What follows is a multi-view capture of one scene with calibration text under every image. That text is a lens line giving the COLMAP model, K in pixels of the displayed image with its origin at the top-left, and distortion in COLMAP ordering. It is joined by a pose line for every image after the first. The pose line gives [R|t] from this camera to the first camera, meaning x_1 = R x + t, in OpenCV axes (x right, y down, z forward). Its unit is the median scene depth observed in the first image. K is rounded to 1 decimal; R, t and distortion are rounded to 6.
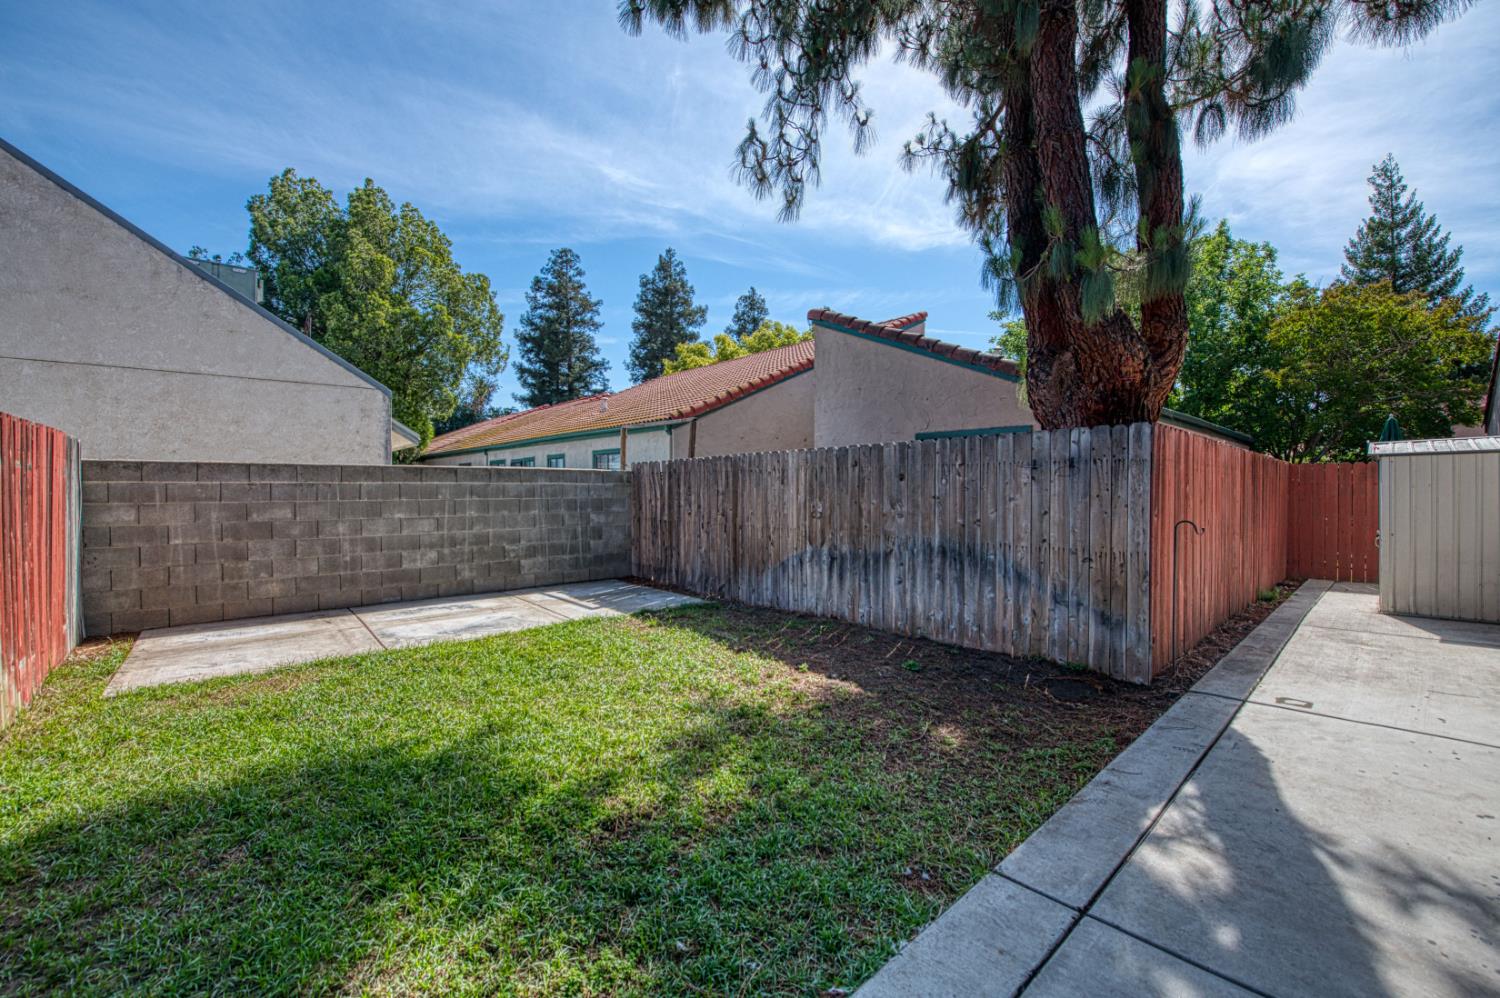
lens RADIAL K [[600.5, 0, 757.7], [0, 600.5, 500.3], [0, 0, 1]] dist [-0.009554, 0.000083]
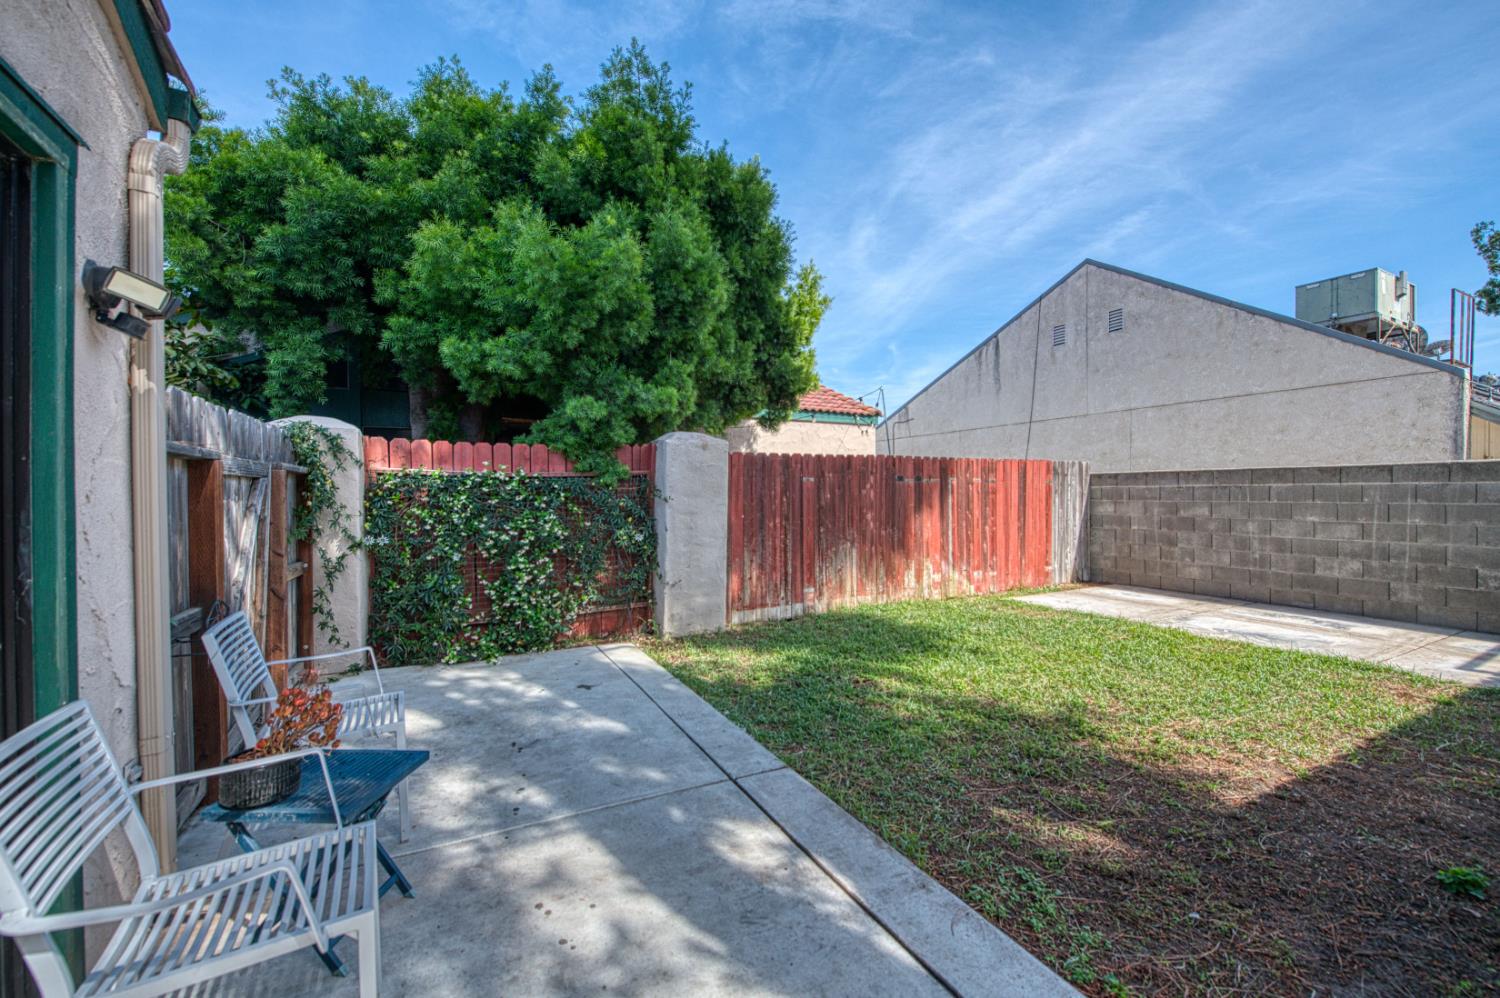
lens RADIAL K [[600.5, 0, 752.5], [0, 600.5, 496.6], [0, 0, 1]] dist [-0.009554, 0.000083]
pose [[-0.256613, 0.005818, -0.966497, 0.531622], [-0.016498, 0.999810, 0.010399, -0.004064], [0.966373, 0.018614, -0.256468, 0.386570]]
